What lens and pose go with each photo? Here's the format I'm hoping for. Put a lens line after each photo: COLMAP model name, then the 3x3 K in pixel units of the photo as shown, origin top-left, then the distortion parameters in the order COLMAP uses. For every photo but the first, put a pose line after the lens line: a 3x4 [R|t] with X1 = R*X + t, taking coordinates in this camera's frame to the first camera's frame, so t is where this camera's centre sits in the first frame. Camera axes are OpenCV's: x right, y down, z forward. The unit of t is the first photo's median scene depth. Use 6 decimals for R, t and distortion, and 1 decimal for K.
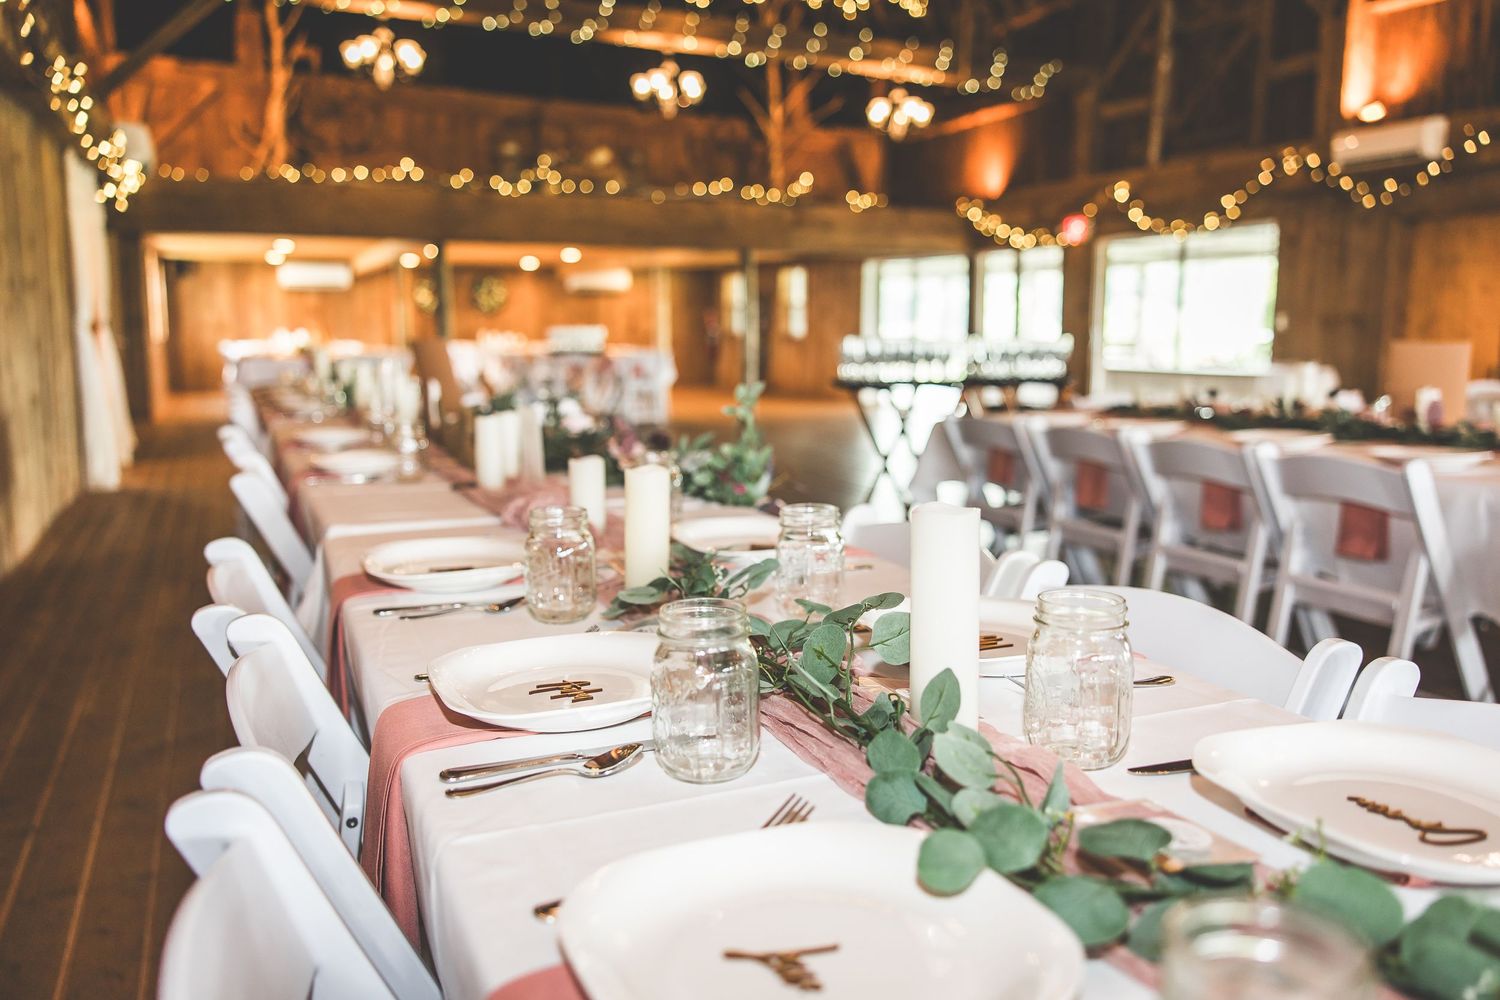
lens RADIAL K [[1219.9, 0, 751.3], [0, 1219.9, 501.0], [0, 0, 1]] dist [-0.004659, 0.002828]
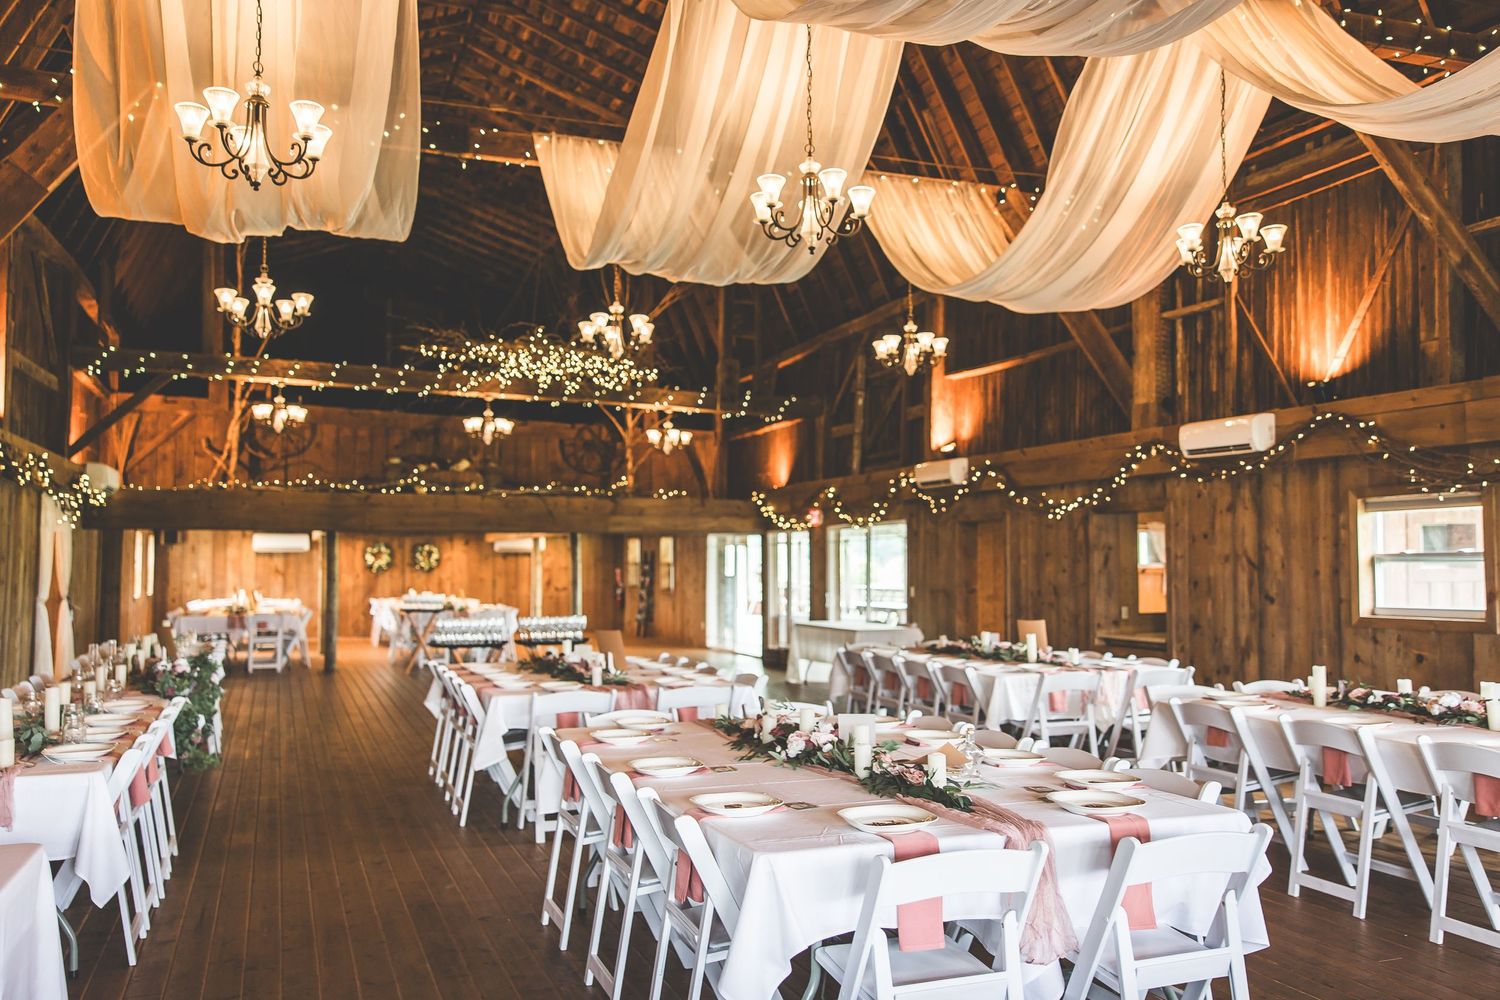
lens RADIAL K [[1218.3, 0, 750.2], [0, 1218.3, 502.0], [0, 0, 1]] dist [-0.008474, -0.003597]
pose [[0.999438, -0.003173, -0.033369, 0.244155], [-0.003297, 0.981376, -0.192069, 0.015329], [0.033356, 0.192072, 0.980814, -0.307749]]
